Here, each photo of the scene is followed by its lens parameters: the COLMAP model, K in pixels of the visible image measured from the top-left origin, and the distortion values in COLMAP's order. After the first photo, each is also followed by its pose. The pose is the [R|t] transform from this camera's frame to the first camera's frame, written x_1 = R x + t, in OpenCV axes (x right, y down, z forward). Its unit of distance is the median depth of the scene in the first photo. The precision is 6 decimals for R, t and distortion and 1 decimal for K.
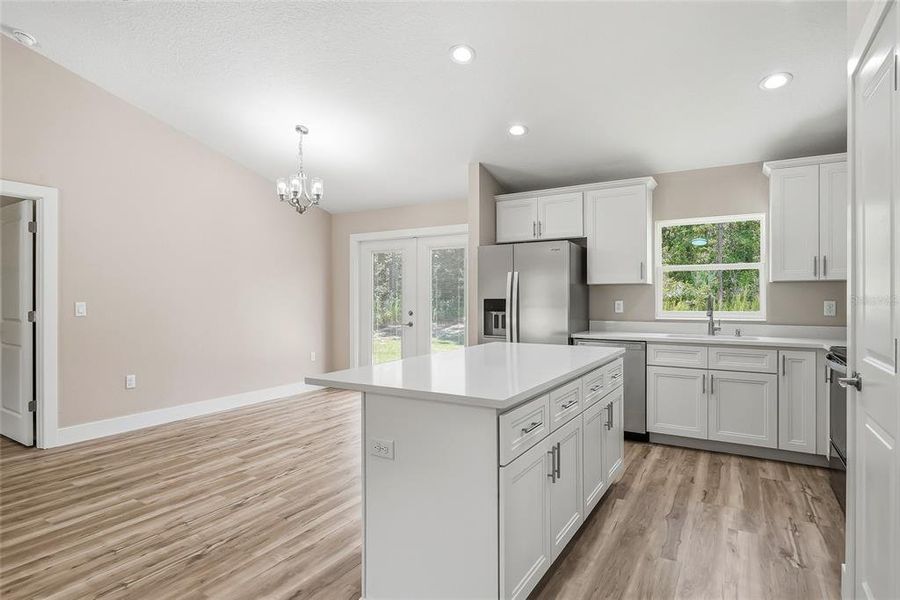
lens RADIAL K [[480.6, 0, 456.1], [0, 480.6, 296.6], [0, 0, 1]] dist [0.007780, -0.004913]
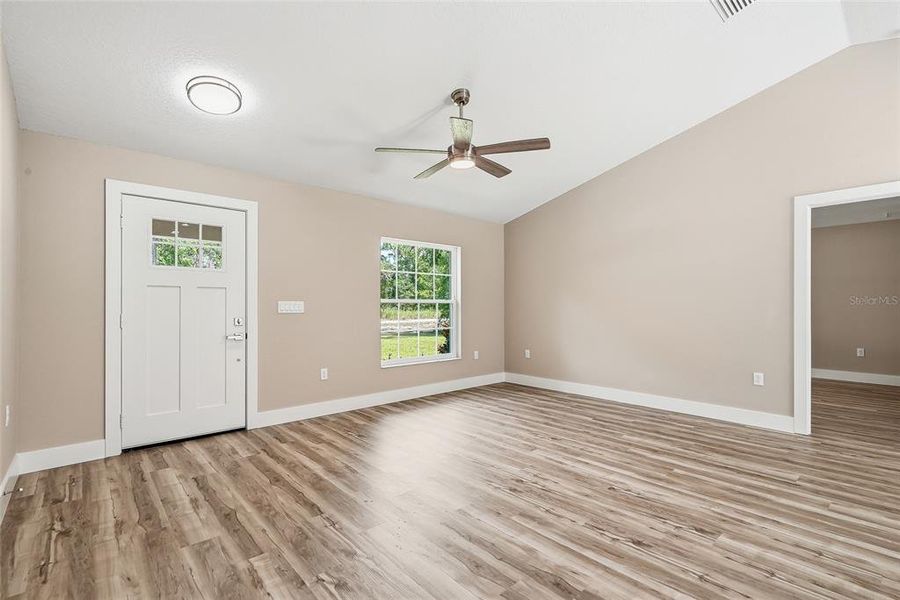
lens RADIAL K [[410.3, 0, 449.0], [0, 410.3, 310.3], [0, 0, 1]] dist [0.000229, -0.000803]
pose [[-0.299694, 0.011944, -0.953960, 0.163459], [0.002639, 0.999928, 0.011691, 0.018544], [0.954032, 0.000986, -0.299704, 0.313571]]
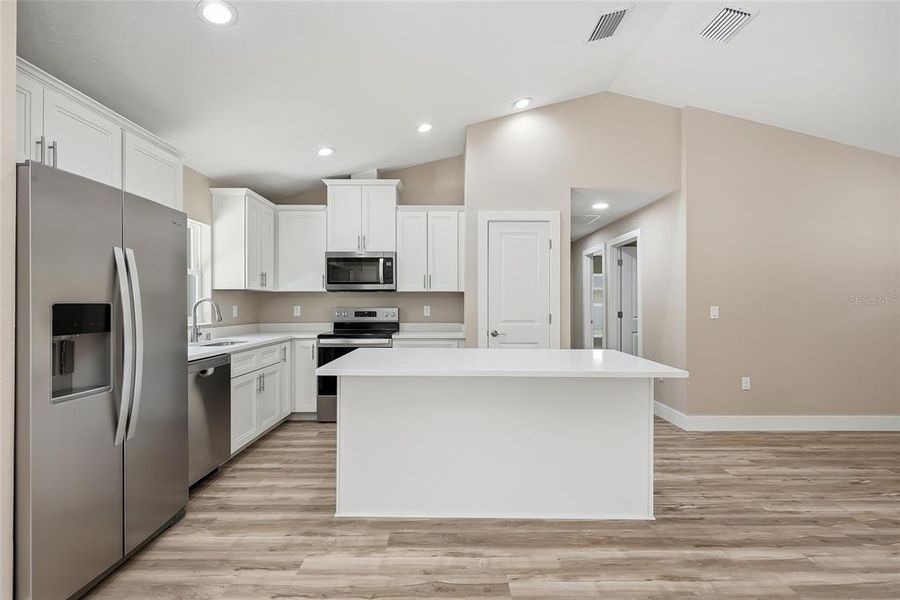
lens RADIAL K [[410.3, 0, 449.6], [0, 410.3, 302.3], [0, 0, 1]] dist [0.000229, -0.000803]
pose [[-0.510748, 0.004491, 0.859719, -0.445943], [-0.002495, 0.999974, -0.006705, 0.006895], [-0.859727, -0.005569, -0.510724, 1.028345]]
